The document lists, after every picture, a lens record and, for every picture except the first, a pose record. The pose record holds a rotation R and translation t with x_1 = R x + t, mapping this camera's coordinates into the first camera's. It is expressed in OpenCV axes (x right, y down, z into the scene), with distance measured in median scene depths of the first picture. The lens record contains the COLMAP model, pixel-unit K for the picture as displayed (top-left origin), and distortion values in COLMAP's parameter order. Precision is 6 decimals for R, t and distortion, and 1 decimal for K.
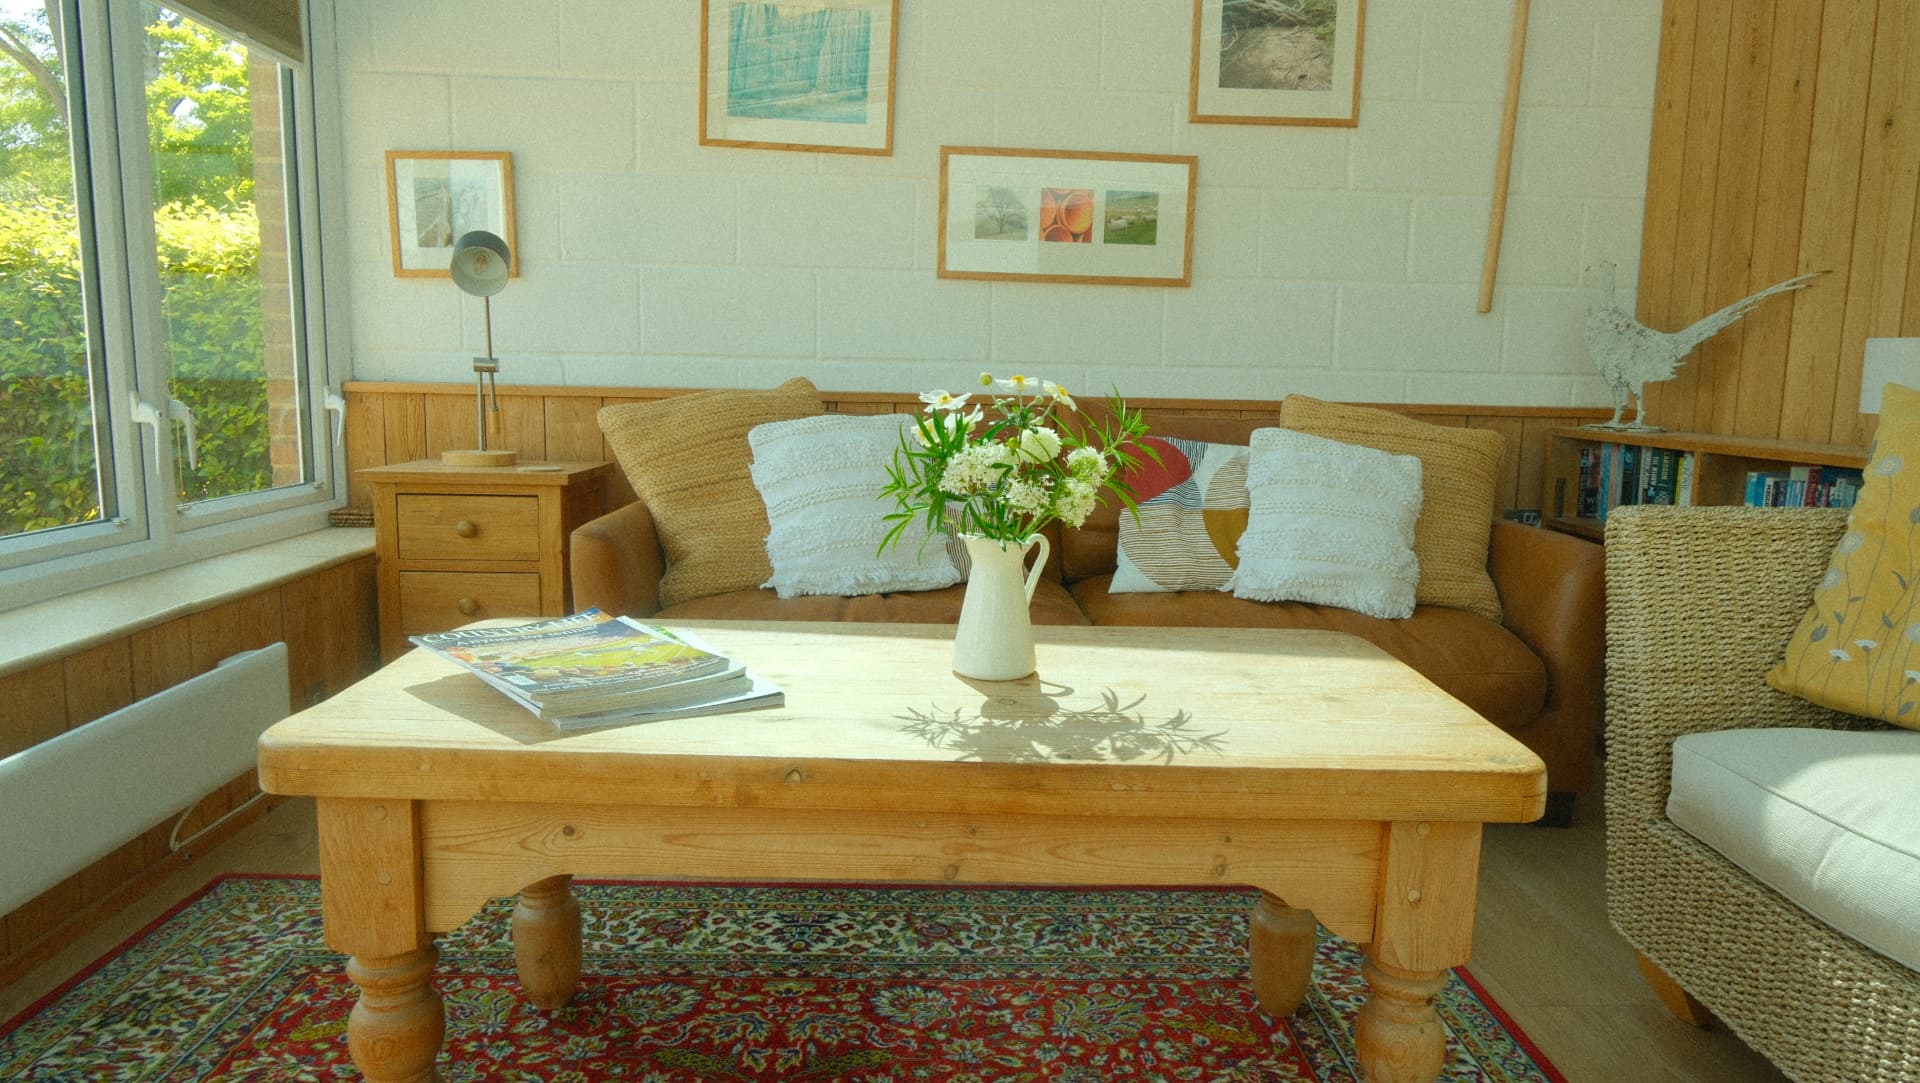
lens RADIAL K [[1202.1, 0, 972.9], [0, 1202.1, 547.7], [0, 0, 1]] dist [-0.005915, 0.001663]
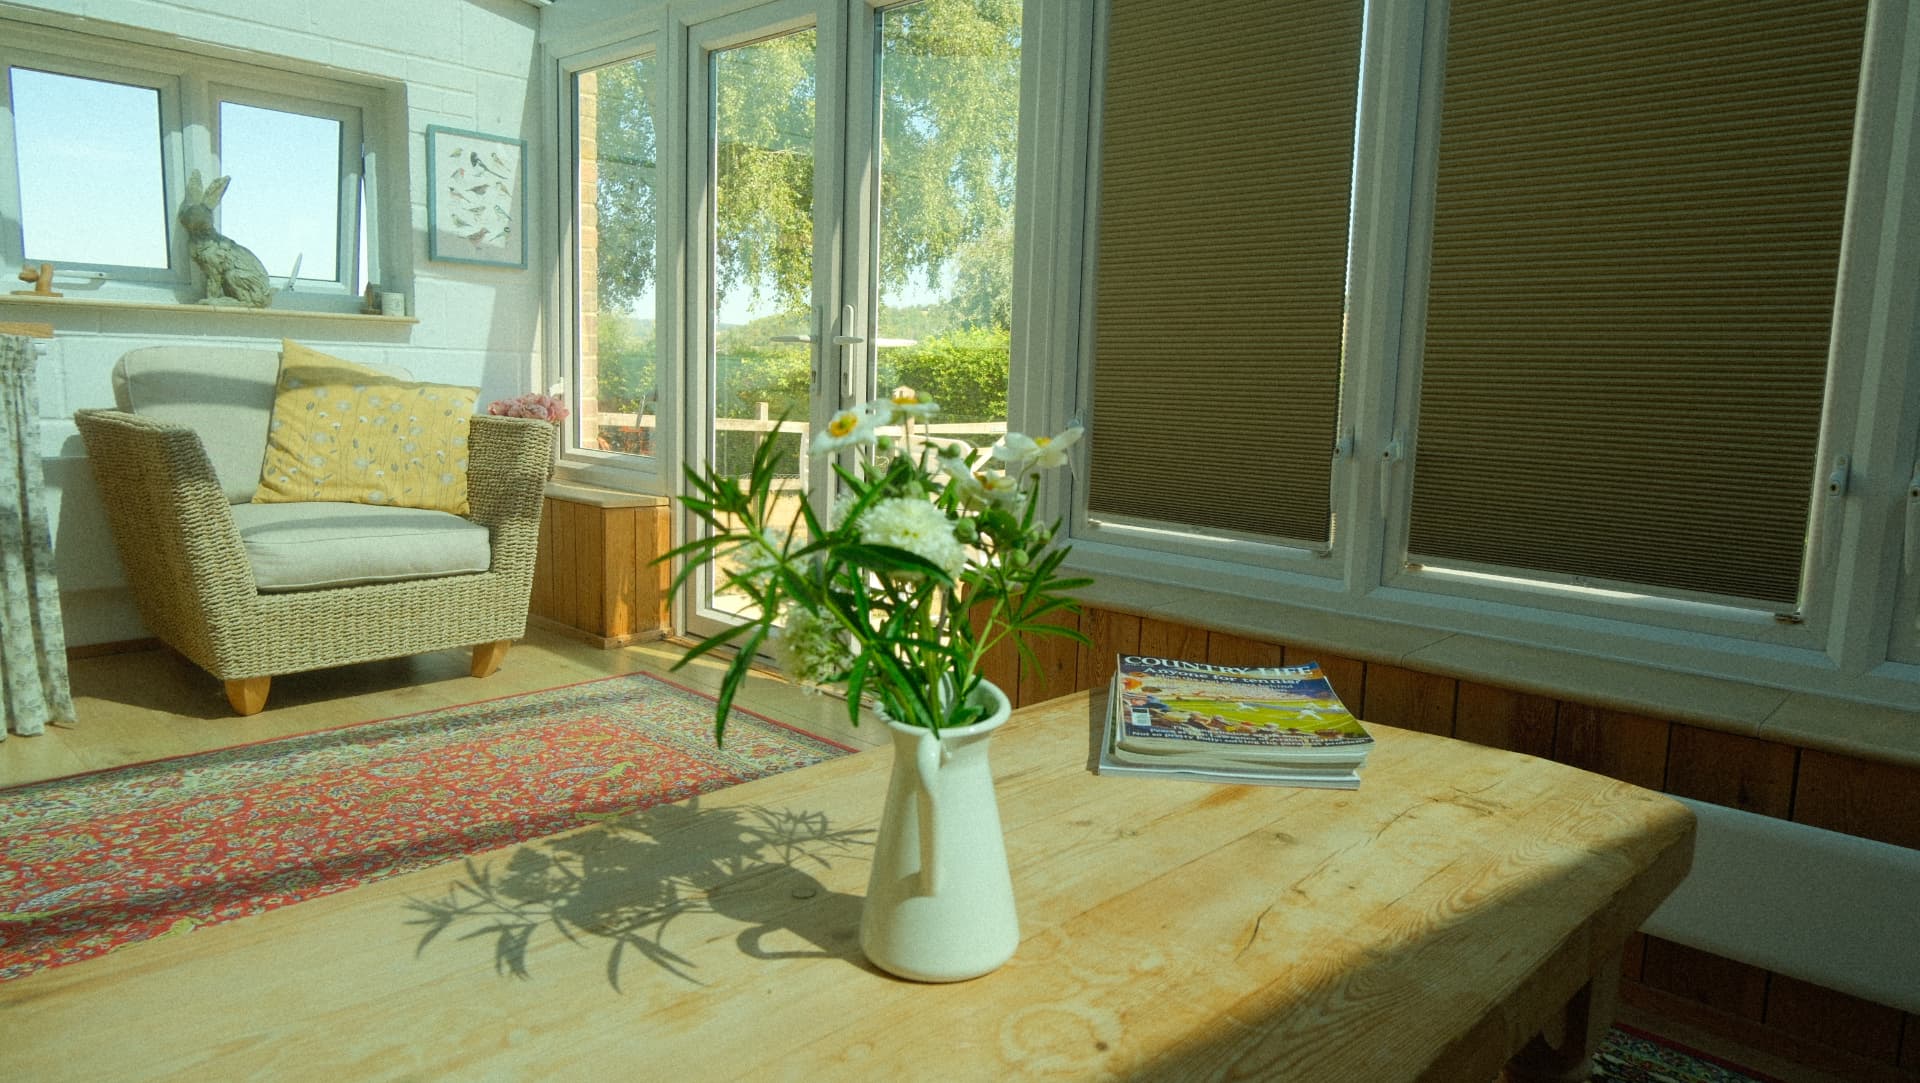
lens RADIAL K [[1202.8, 0, 977.7], [0, 1202.8, 538.5], [0, 0, 1]] dist [-0.013522, 0.005338]
pose [[-0.698373, 0.050454, -0.713953, 0.312101], [-0.149383, 0.965269, 0.214337, -0.157306], [0.699971, 0.256340, -0.666581, 1.111362]]
